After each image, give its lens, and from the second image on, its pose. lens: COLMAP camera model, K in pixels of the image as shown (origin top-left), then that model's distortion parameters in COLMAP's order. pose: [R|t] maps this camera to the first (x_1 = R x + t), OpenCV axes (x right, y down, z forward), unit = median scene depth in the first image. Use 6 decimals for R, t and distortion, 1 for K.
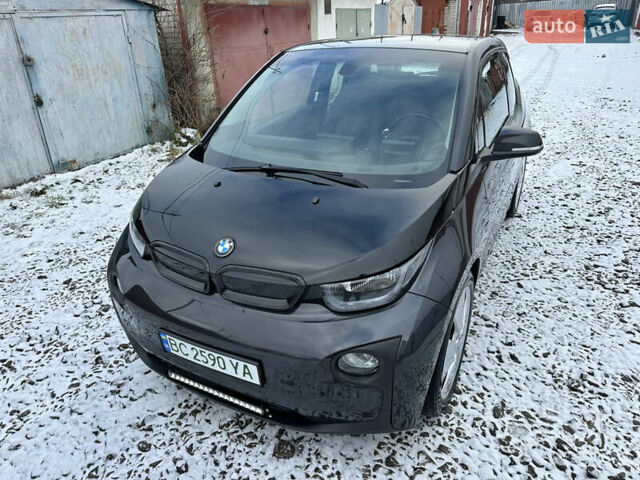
lens RADIAL K [[454.1, 0, 321.5], [0, 454.1, 240.4], [0, 0, 1]] dist [0.047892, -0.056856]
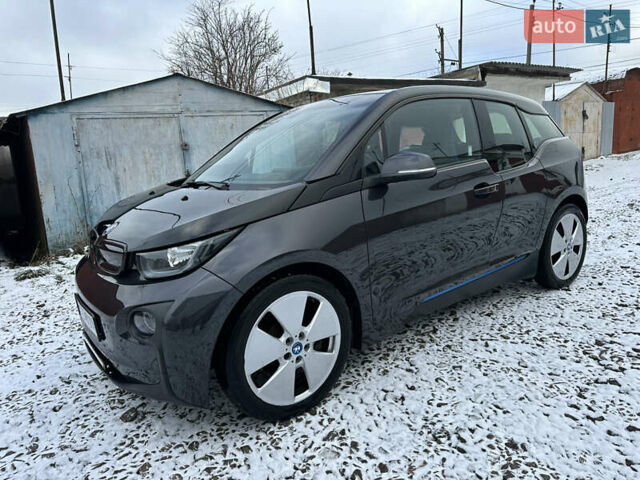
lens RADIAL K [[454.1, 0, 318.2], [0, 454.1, 236.6], [0, 0, 1]] dist [0.047892, -0.056856]
pose [[0.901383, 0.053761, -0.429672, 0.500606], [-0.151370, 0.968783, -0.196335, 0.117099], [0.405704, 0.242012, 0.881382, 0.061679]]
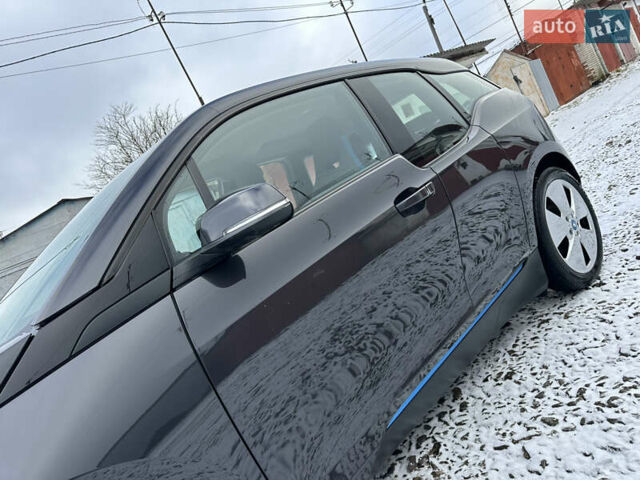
lens RADIAL K [[454.1, 0, 320.0], [0, 454.1, 234.7], [0, 0, 1]] dist [0.047892, -0.056856]
pose [[0.850430, -0.340657, -0.400901, 0.513394], [0.220923, 0.922842, -0.315523, -0.008119], [0.477454, 0.179762, 0.860072, 0.441676]]
